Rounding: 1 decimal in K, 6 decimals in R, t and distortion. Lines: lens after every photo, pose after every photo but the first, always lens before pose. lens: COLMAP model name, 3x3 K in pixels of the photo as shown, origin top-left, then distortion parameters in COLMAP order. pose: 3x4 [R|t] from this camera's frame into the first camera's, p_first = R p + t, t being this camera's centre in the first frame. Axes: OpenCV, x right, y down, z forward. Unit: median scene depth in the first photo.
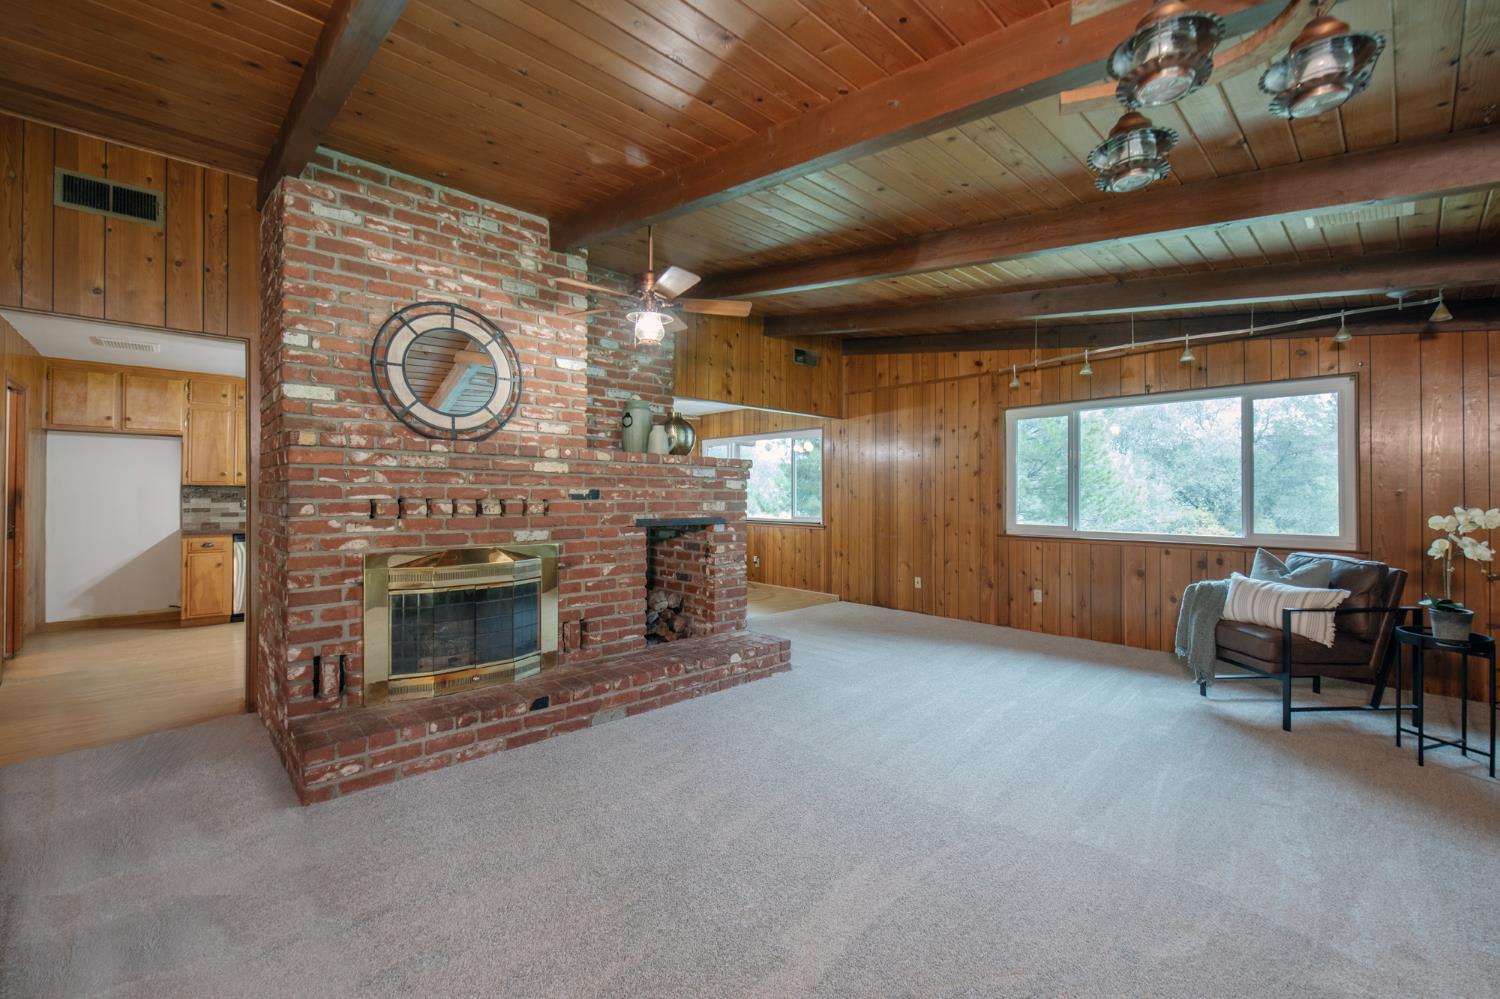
lens RADIAL K [[627.7, 0, 757.6], [0, 627.7, 475.3], [0, 0, 1]] dist [0.000548, 0.000023]
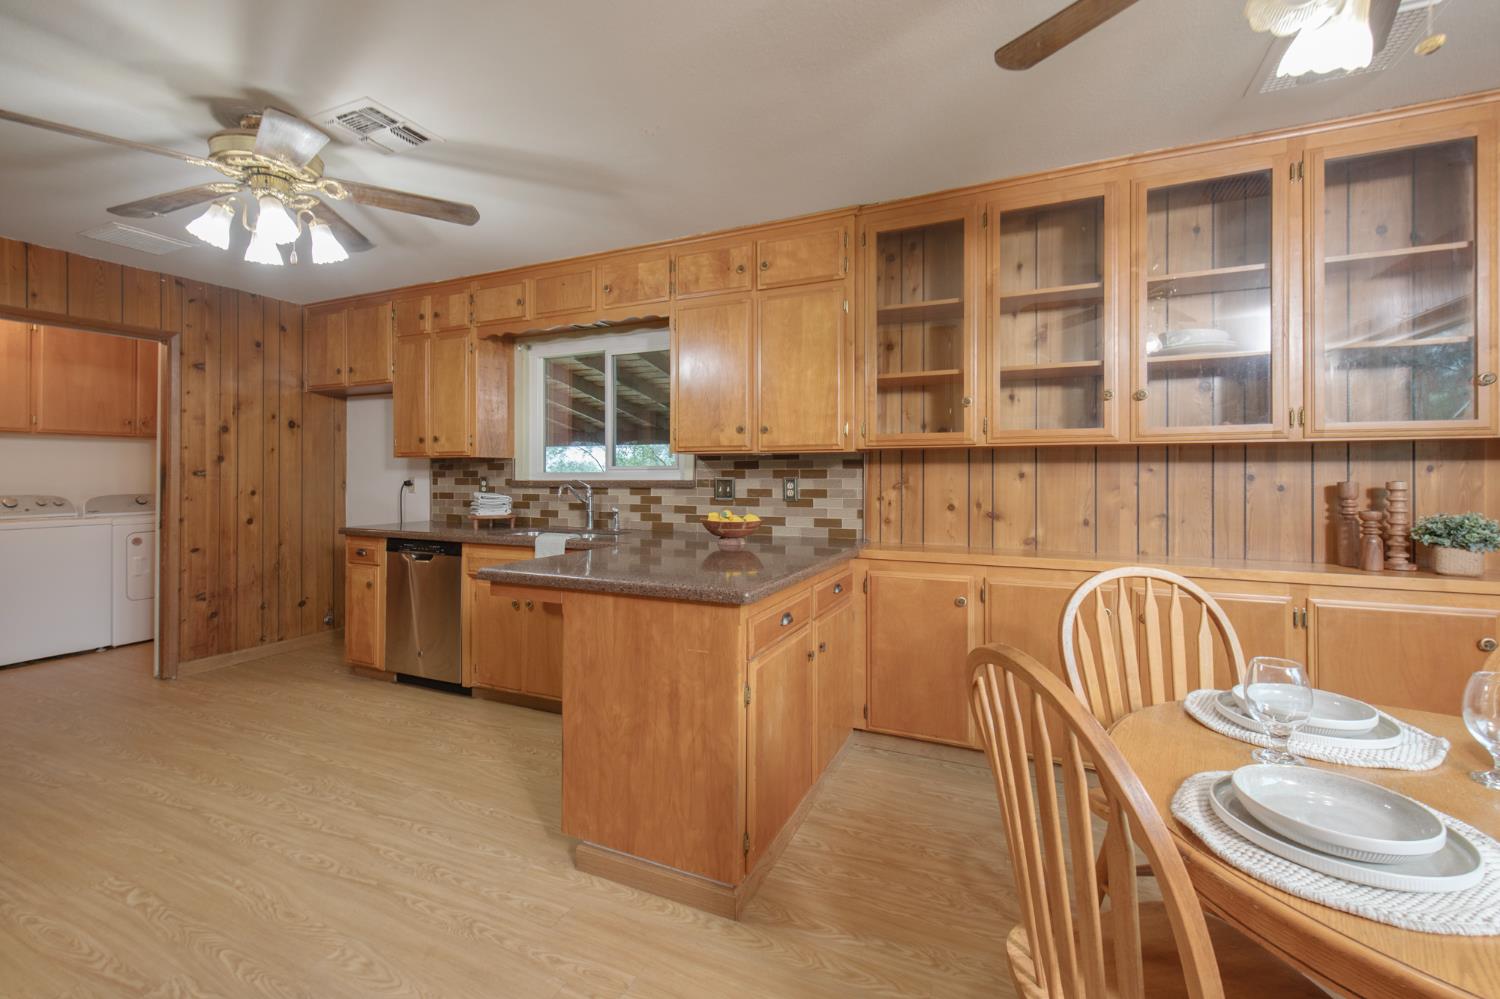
lens RADIAL K [[640.9, 0, 733.6], [0, 640.9, 471.2], [0, 0, 1]] dist [0.001175, 0.000275]
pose [[0.360053, -0.007840, -0.932899, -0.164158], [0.031058, 0.999511, 0.003587, 0.055282], [0.932415, -0.030266, 0.360120, 1.622988]]
